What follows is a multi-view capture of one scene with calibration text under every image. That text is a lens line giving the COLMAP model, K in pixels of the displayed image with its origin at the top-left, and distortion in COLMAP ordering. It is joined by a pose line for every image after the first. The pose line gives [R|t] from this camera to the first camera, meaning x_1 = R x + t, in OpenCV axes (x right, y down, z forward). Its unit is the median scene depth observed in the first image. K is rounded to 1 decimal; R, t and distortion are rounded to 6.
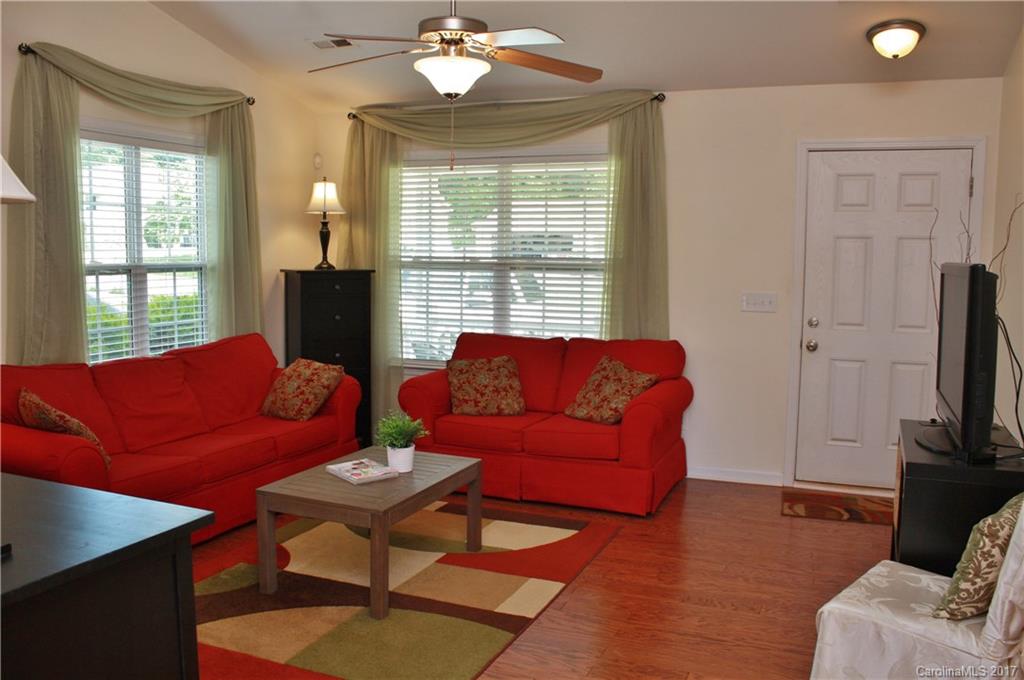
lens RADIAL K [[890.6, 0, 514.9], [0, 890.6, 338.7], [0, 0, 1]] dist [-0.155950, 0.155207]
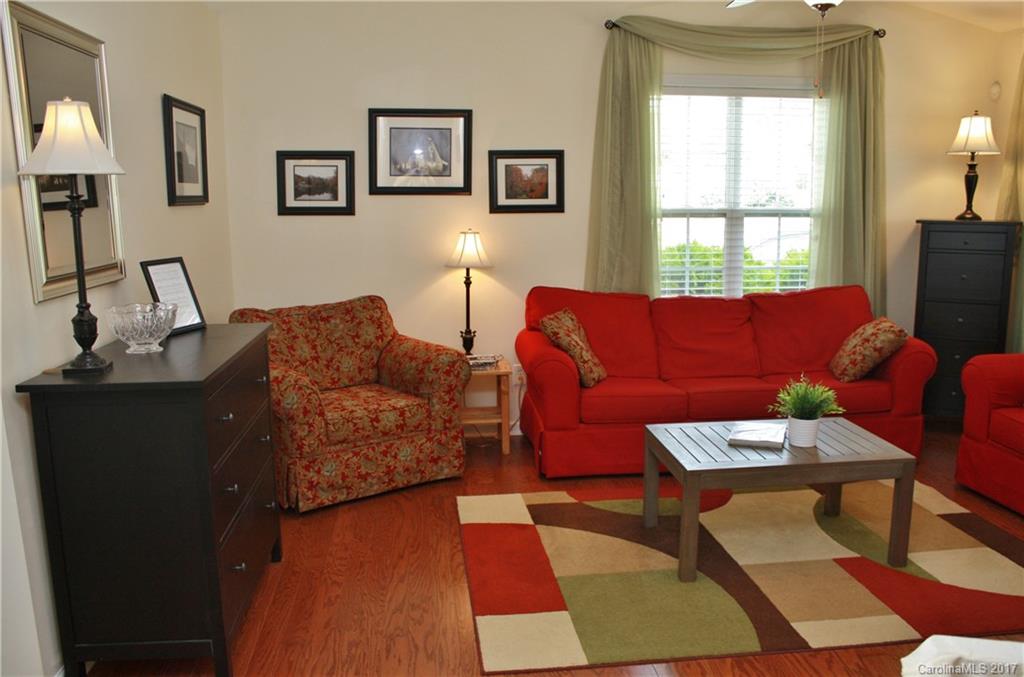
lens RADIAL K [[890.6, 0, 512.5], [0, 890.6, 346.4], [0, 0, 1]] dist [-0.155950, 0.155207]
pose [[0.476308, 0.141482, -0.867821, 0.382593], [-0.077949, 0.989878, 0.118599, -0.025545], [0.875816, 0.011156, 0.482515, 0.248666]]
